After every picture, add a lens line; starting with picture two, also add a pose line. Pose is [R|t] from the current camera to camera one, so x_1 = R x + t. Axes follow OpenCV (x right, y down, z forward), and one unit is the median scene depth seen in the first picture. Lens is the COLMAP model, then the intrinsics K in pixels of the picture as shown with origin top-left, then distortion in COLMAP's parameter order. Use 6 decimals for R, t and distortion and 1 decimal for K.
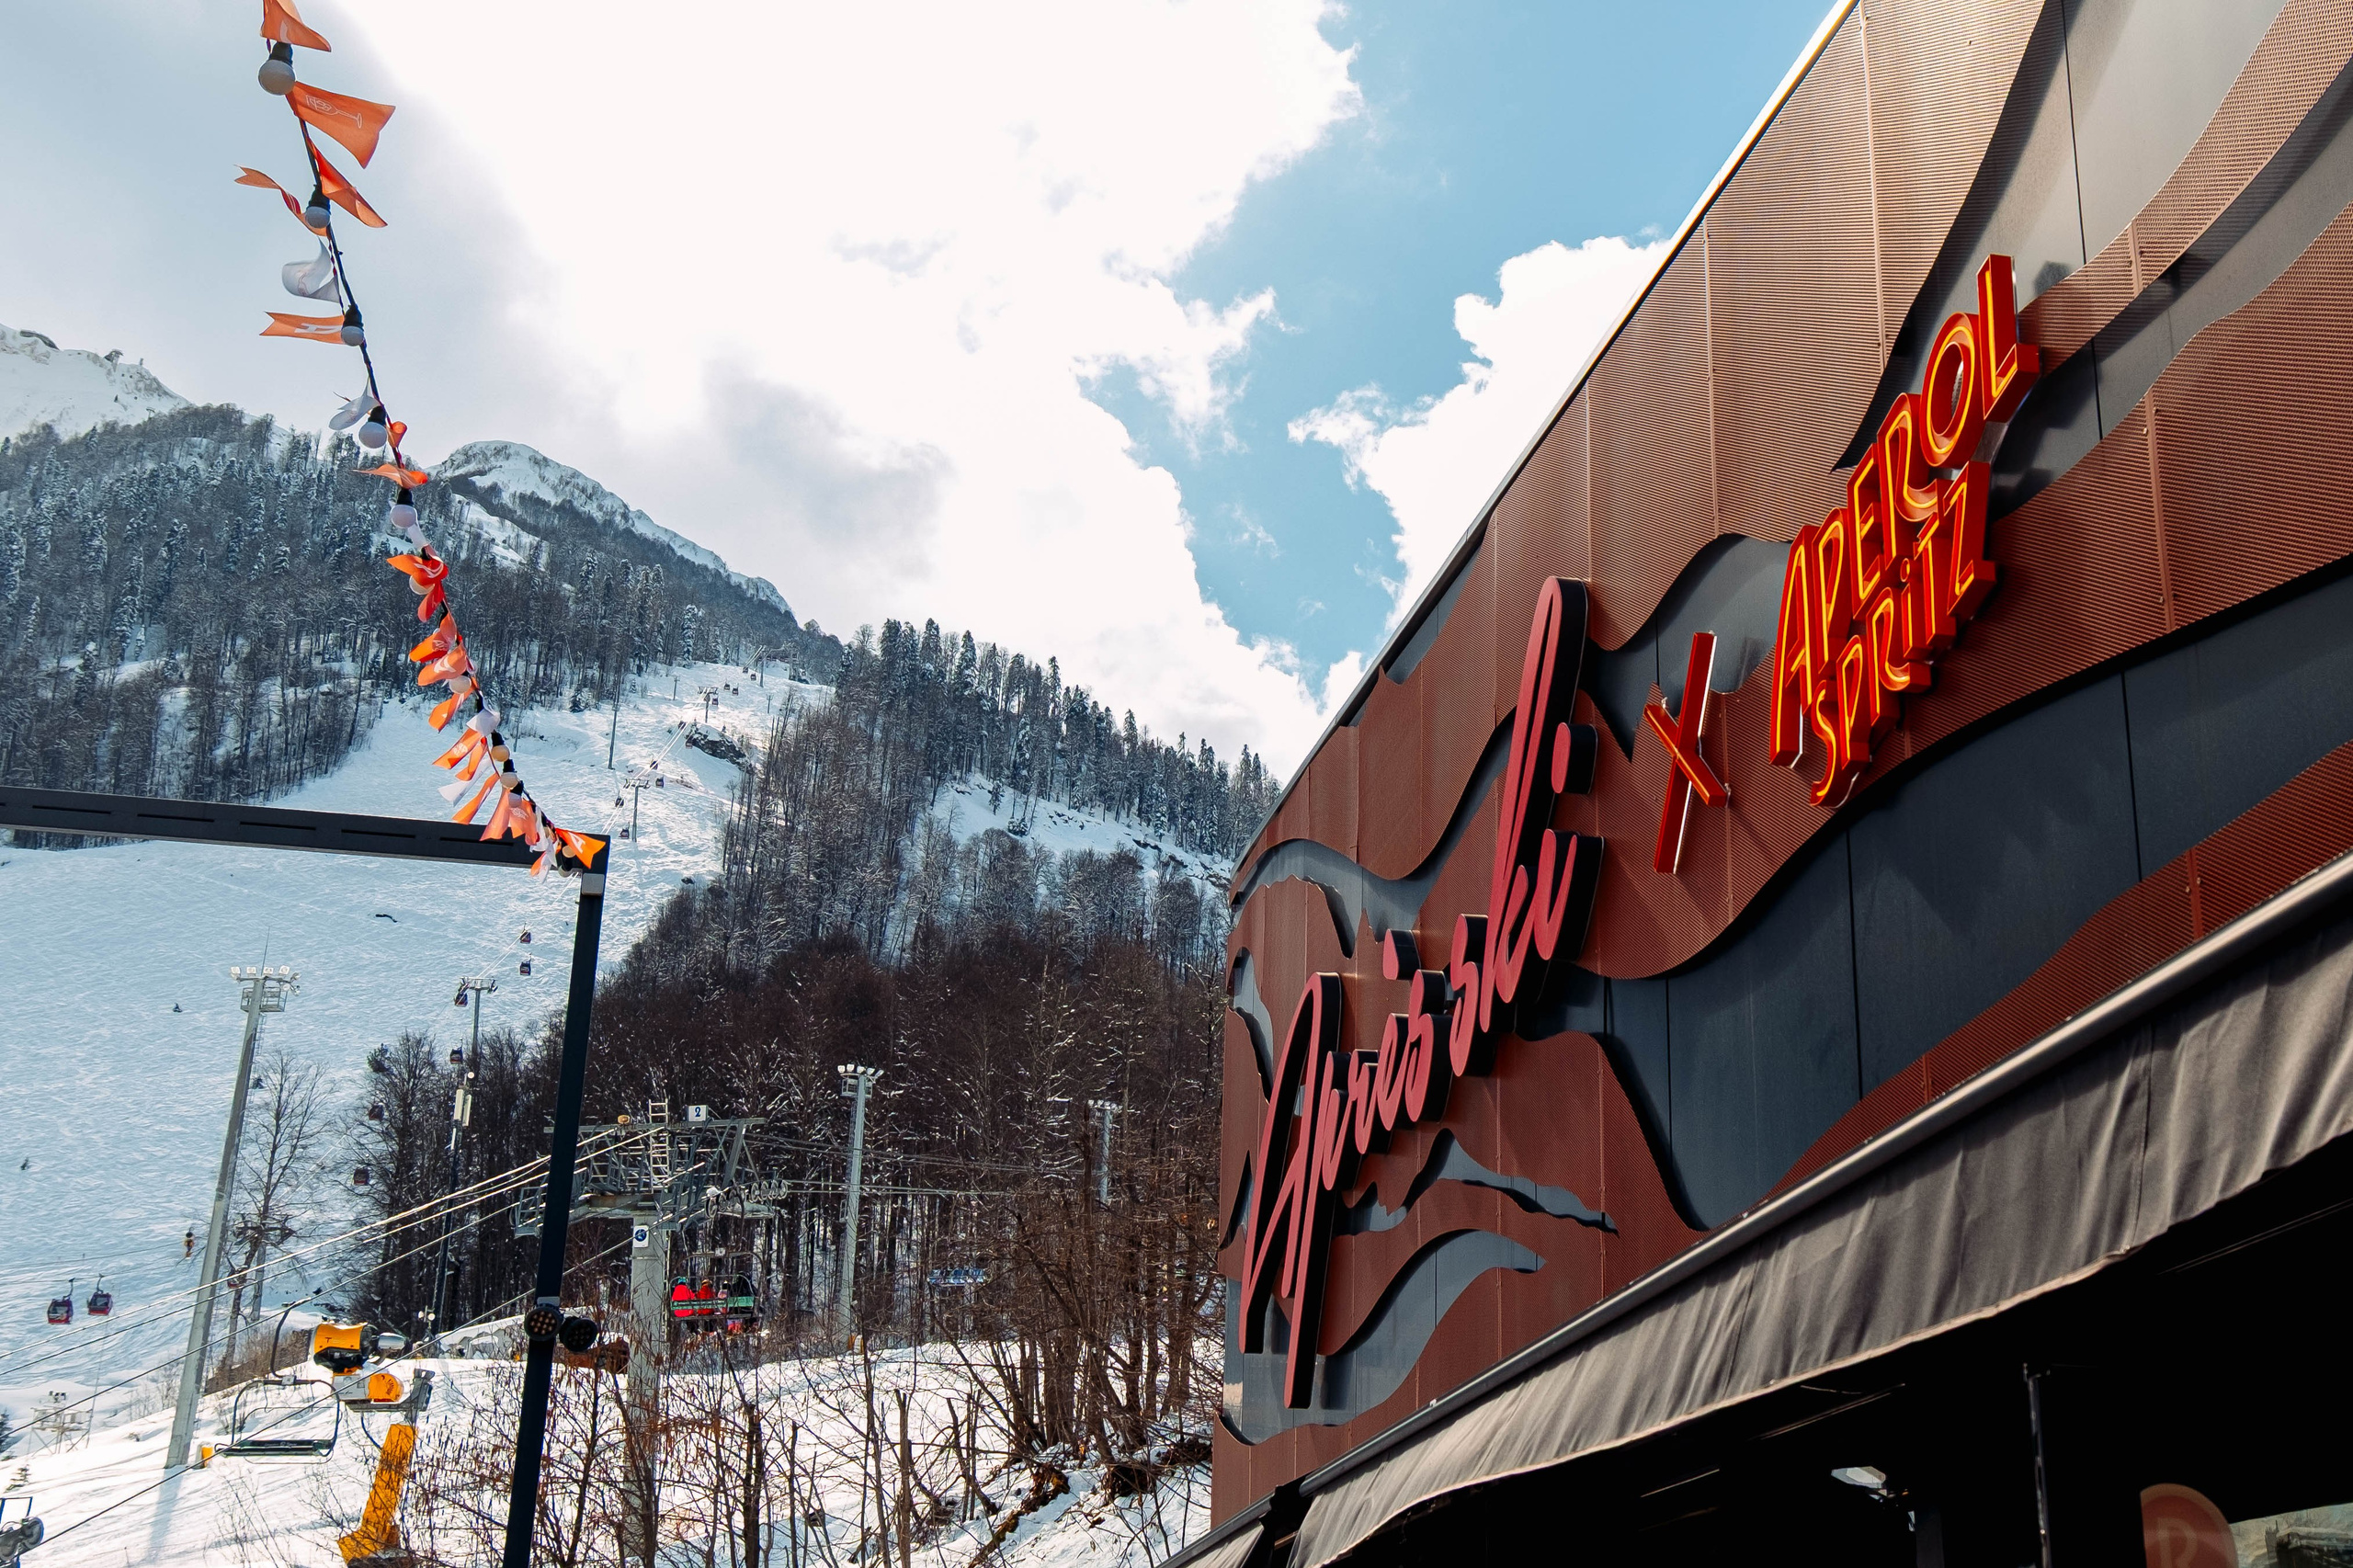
lens RADIAL K [[2466.2, 0, 1176.5], [0, 2466.2, 784.0], [0, 0, 1]] dist [0.055030, 0.012592]
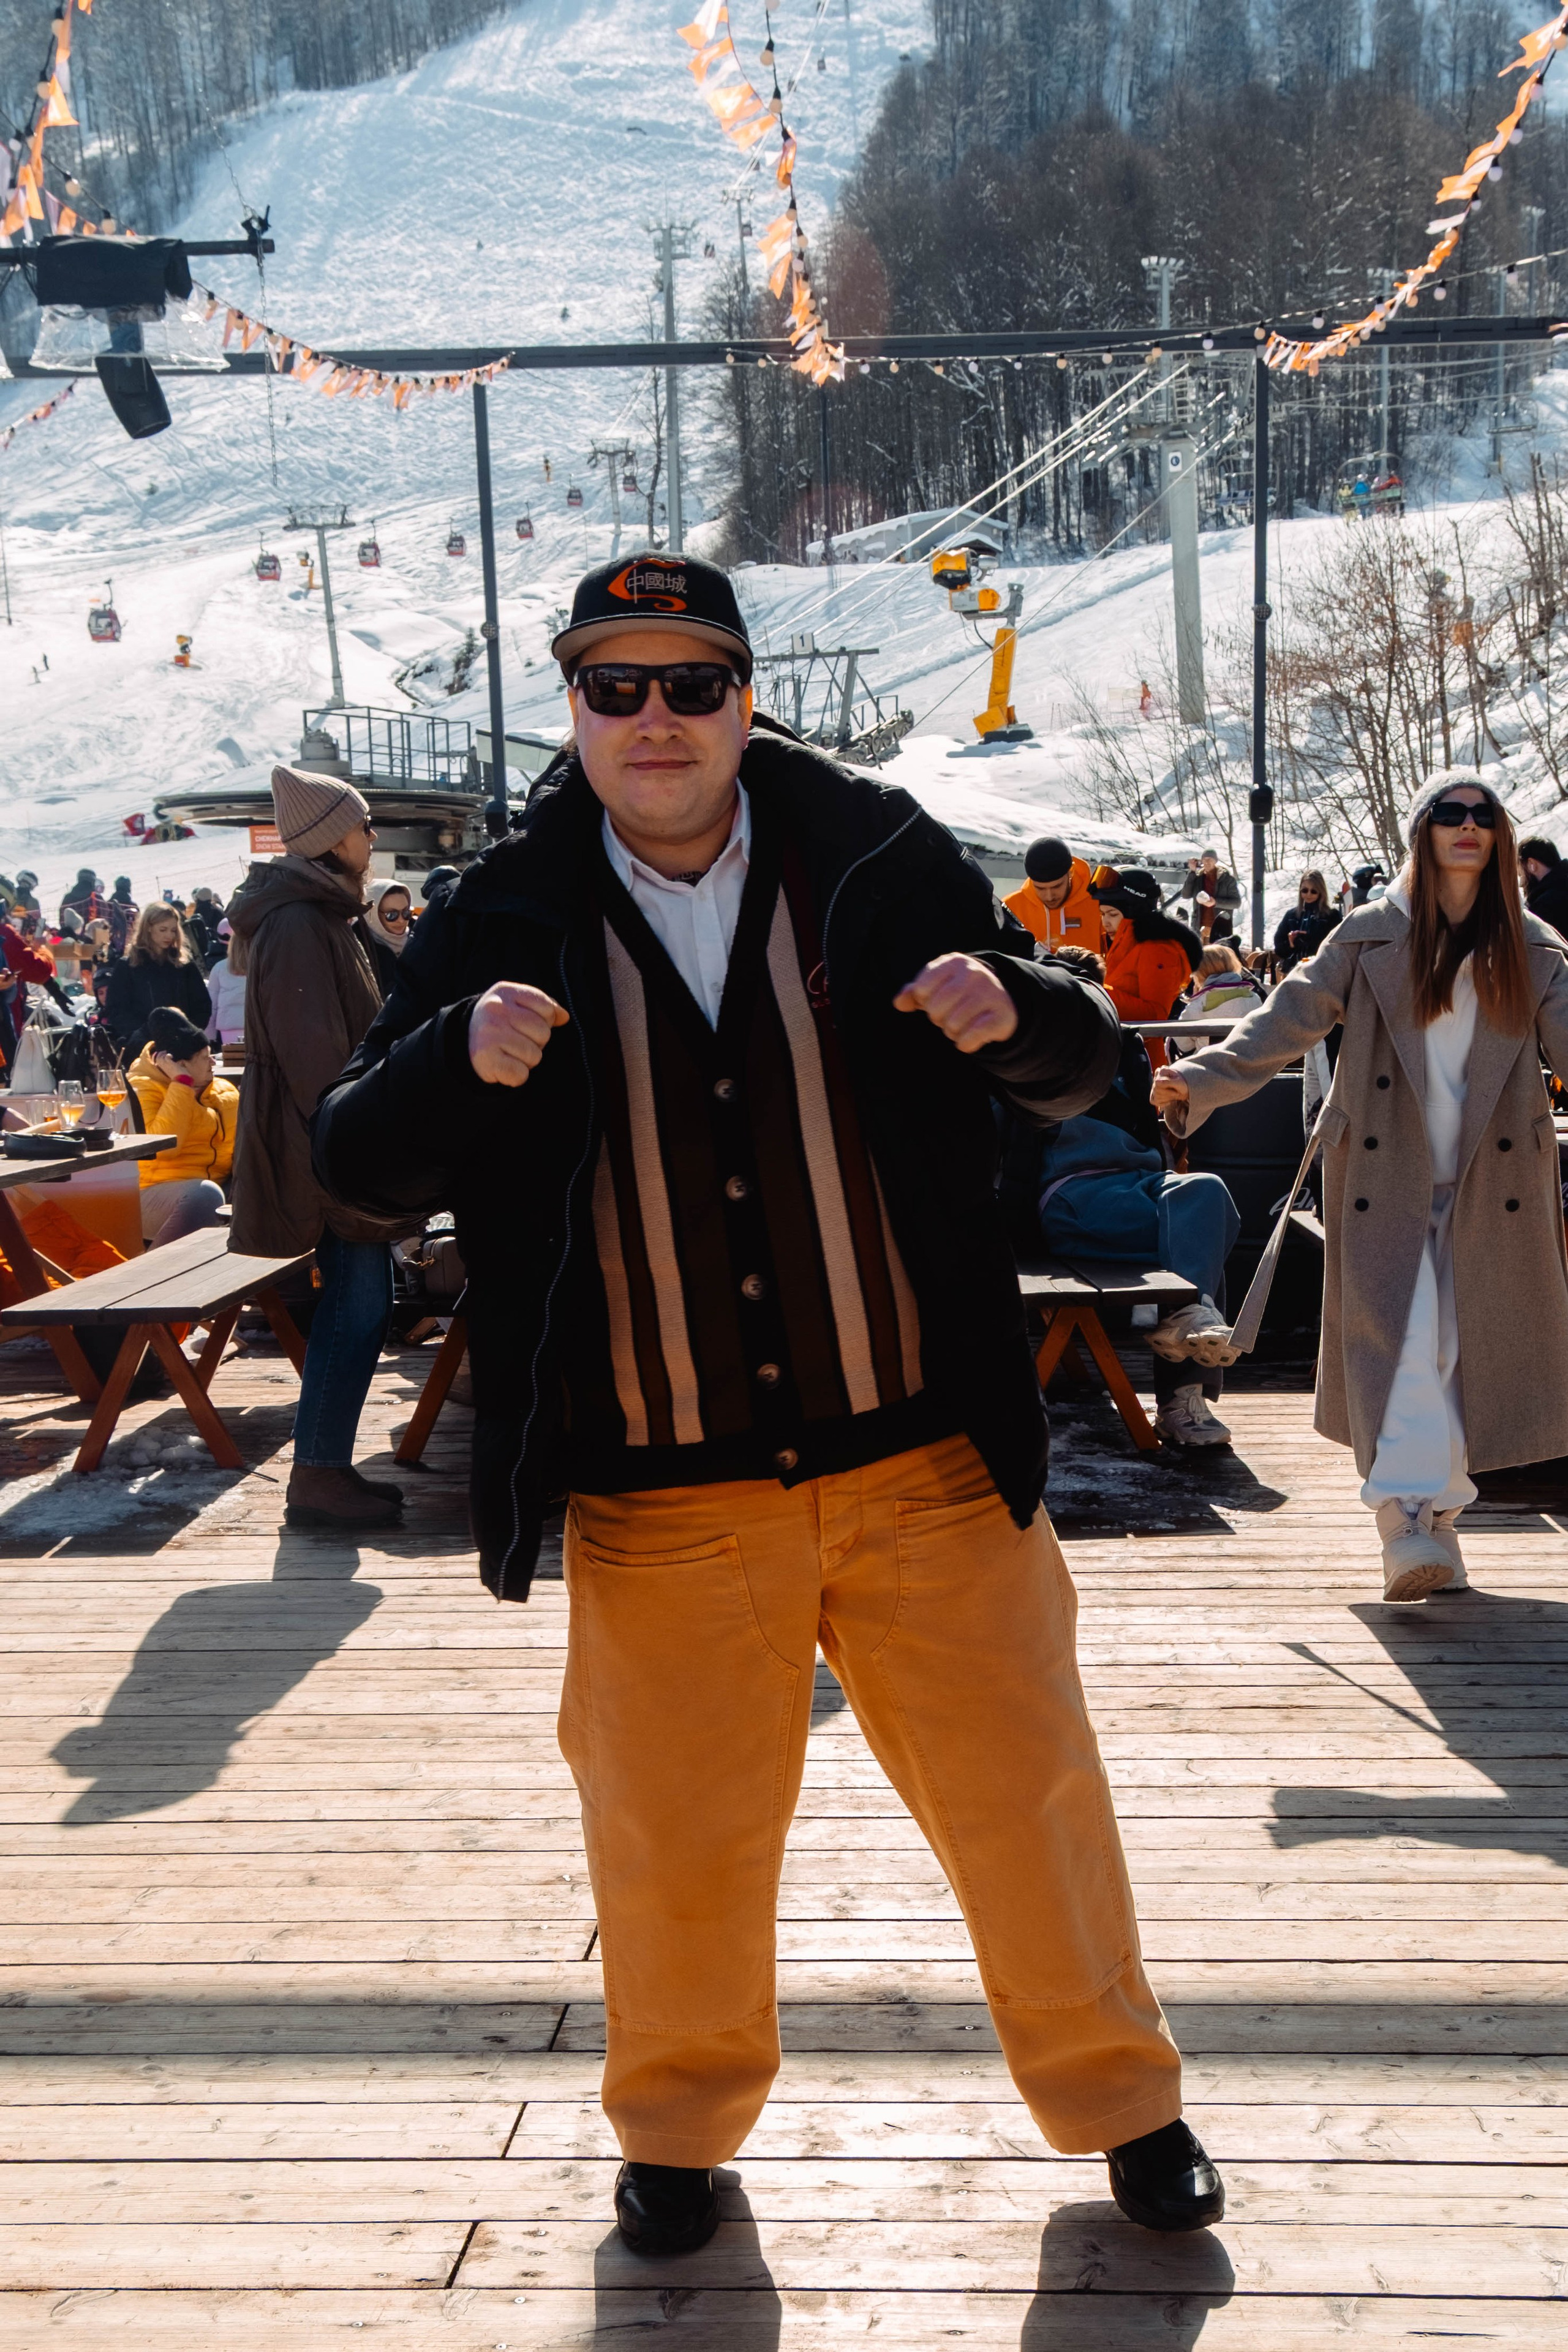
lens RADIAL K [[2465.2, 0, 784.0], [0, 2465.2, 1176.0], [0, 0, 1]] dist [0.055030, 0.012592]
pose [[0.982725, -0.014056, -0.184537, -0.080392], [0.098979, 0.882443, 0.459888, -0.035011], [0.156379, -0.470208, 0.868591, -0.097303]]
